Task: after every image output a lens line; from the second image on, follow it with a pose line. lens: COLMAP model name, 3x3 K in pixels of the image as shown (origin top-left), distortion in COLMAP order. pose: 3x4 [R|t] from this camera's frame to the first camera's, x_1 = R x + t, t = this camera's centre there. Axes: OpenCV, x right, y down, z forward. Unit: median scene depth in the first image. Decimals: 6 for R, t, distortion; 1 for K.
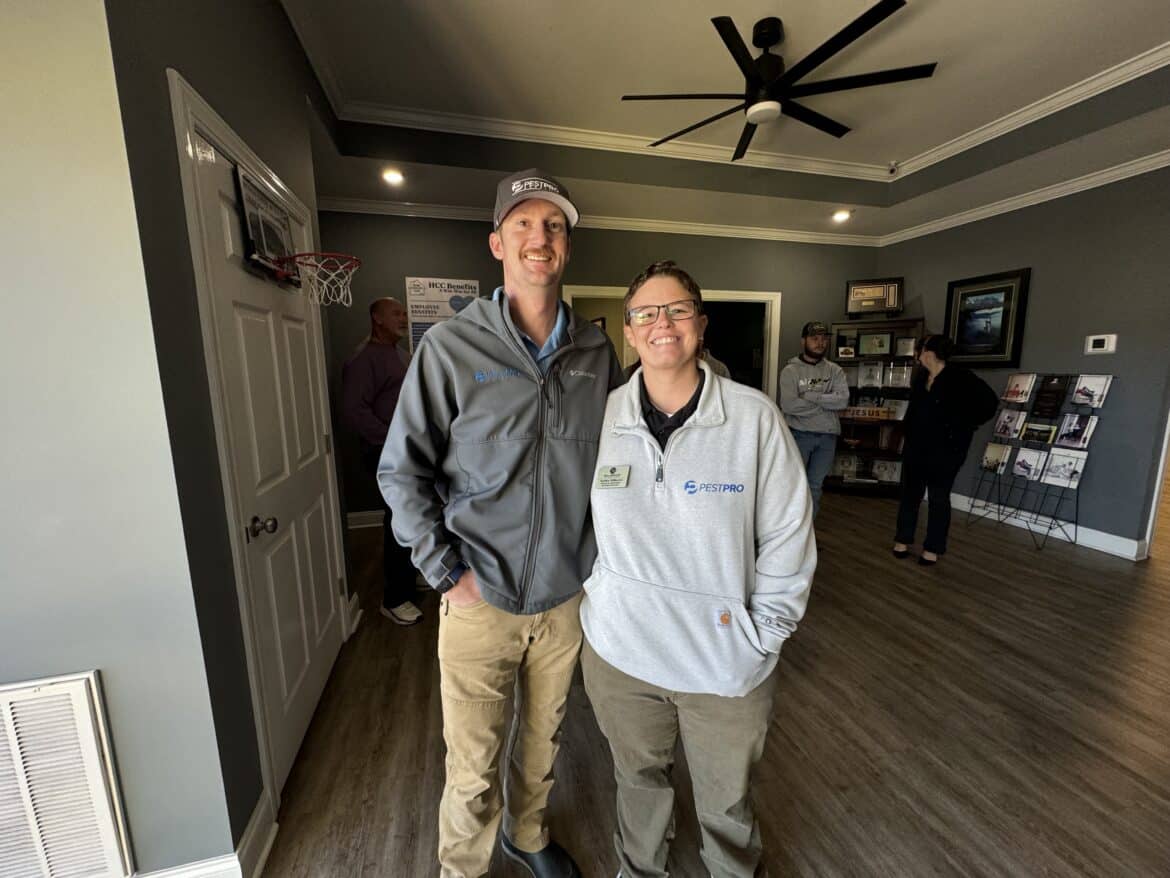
lens RADIAL K [[470.8, 0, 586.9], [0, 470.8, 440.6], [0, 0, 1]] dist [-0.004134, -0.000635]
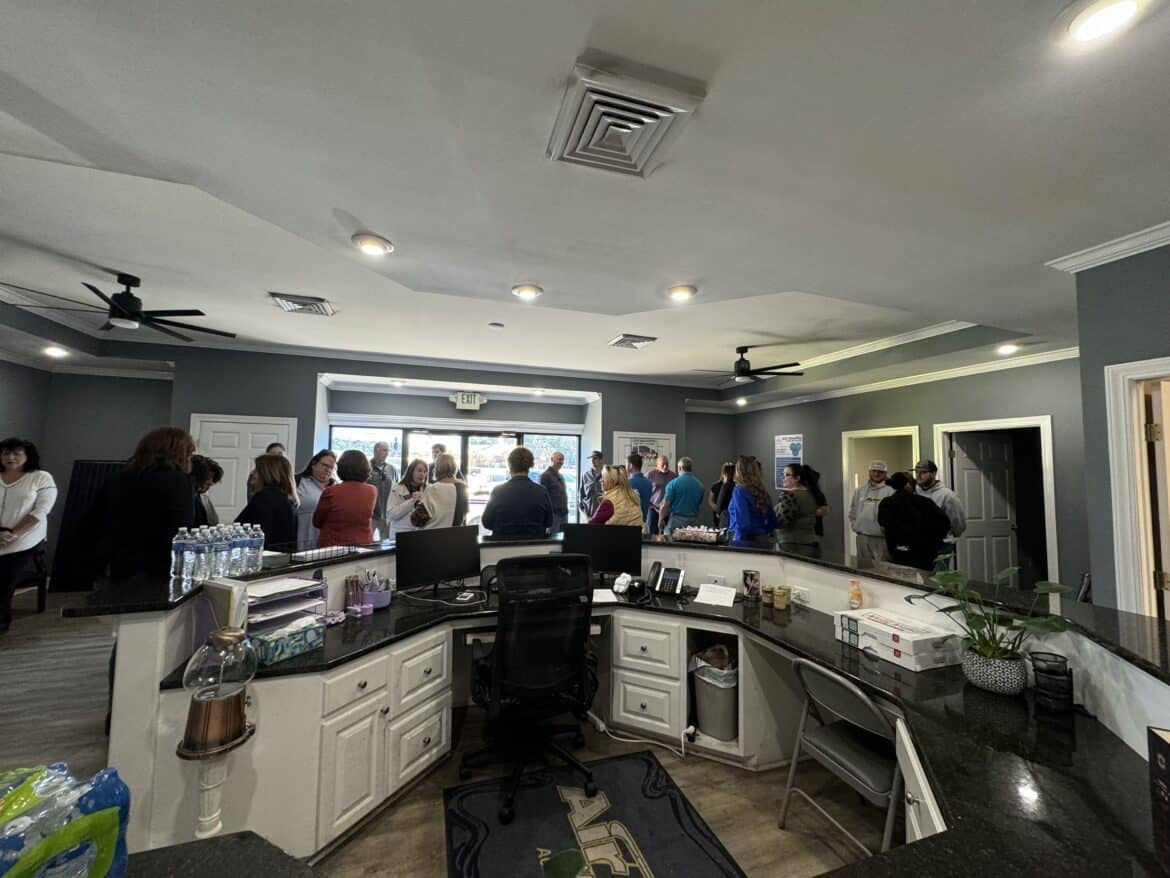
lens RADIAL K [[470.8, 0, 587.9], [0, 470.8, 438.1], [0, 0, 1]] dist [-0.004134, -0.000635]
pose [[0.052690, -0.051799, -0.997267, 1.610983], [-0.182777, 0.981283, -0.060625, -0.064903], [0.981741, 0.185472, 0.042236, 0.112226]]
